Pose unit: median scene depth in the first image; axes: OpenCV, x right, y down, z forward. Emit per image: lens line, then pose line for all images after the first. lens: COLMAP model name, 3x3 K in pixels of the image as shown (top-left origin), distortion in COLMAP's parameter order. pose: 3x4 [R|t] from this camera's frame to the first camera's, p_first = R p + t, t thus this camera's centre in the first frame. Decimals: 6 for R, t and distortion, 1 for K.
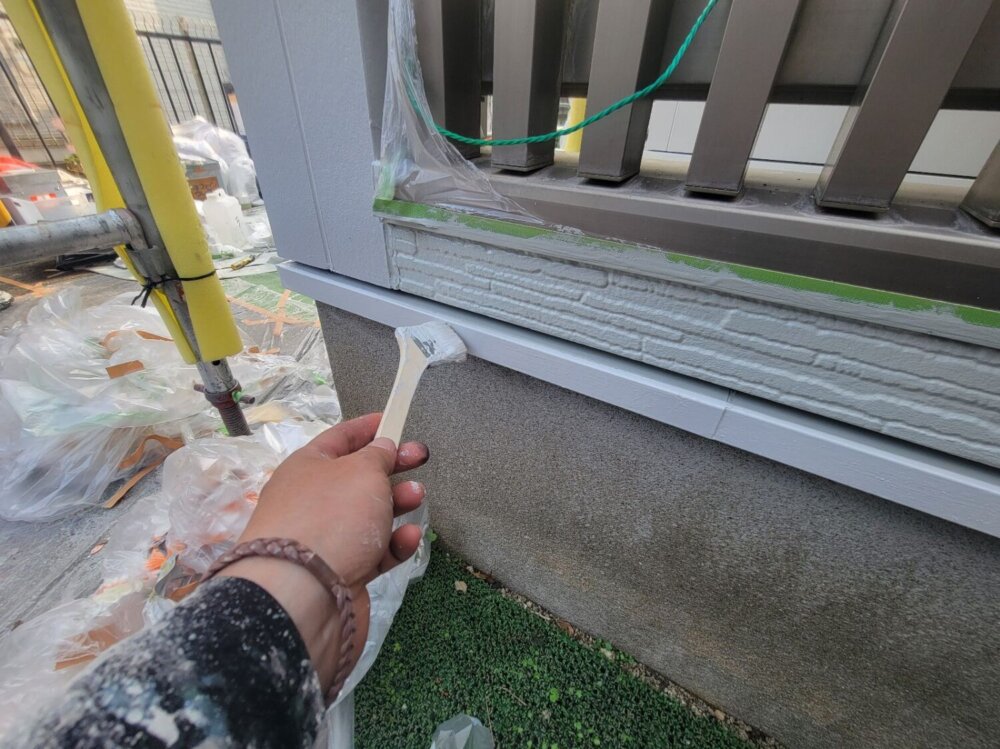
lens RADIAL K [[406.1, 0, 500.0], [0, 406.1, 374.5], [0, 0, 1]] dist [0.002125, 0.000737]
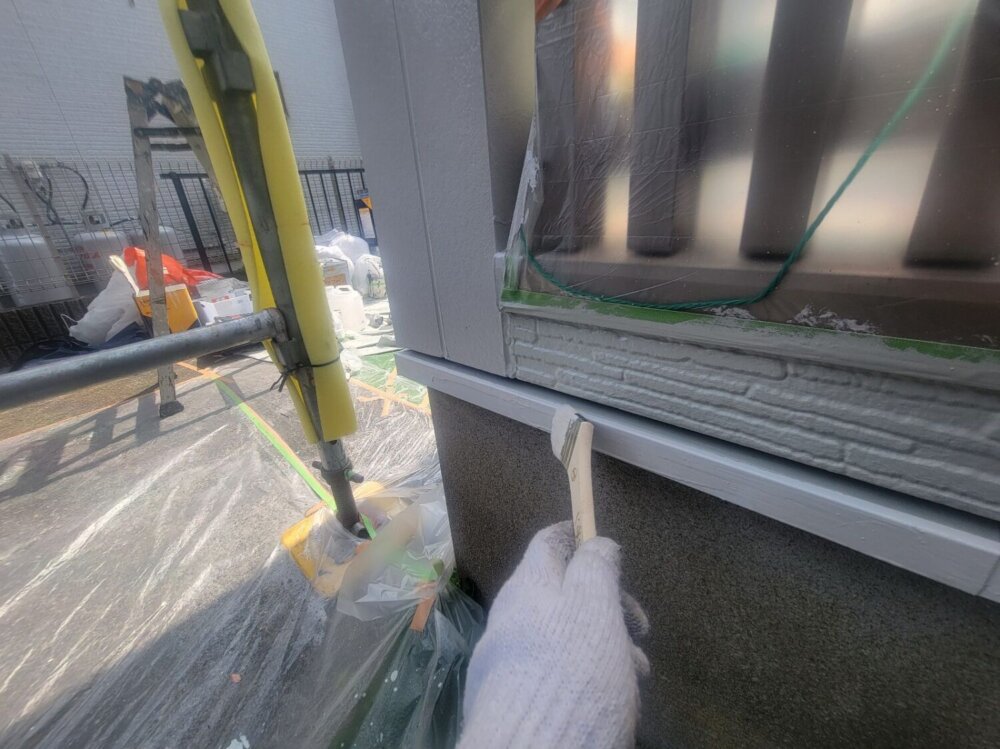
lens RADIAL K [[400.9, 0, 500.0], [0, 400.9, 374.5], [0, 0, 1]] dist [-0.002038, -0.000073]
pose [[0.978083, -0.019022, -0.207346, -0.107579], [-0.015433, 0.986456, -0.163297, -0.077330], [0.207644, 0.162918, 0.964542, 0.110851]]
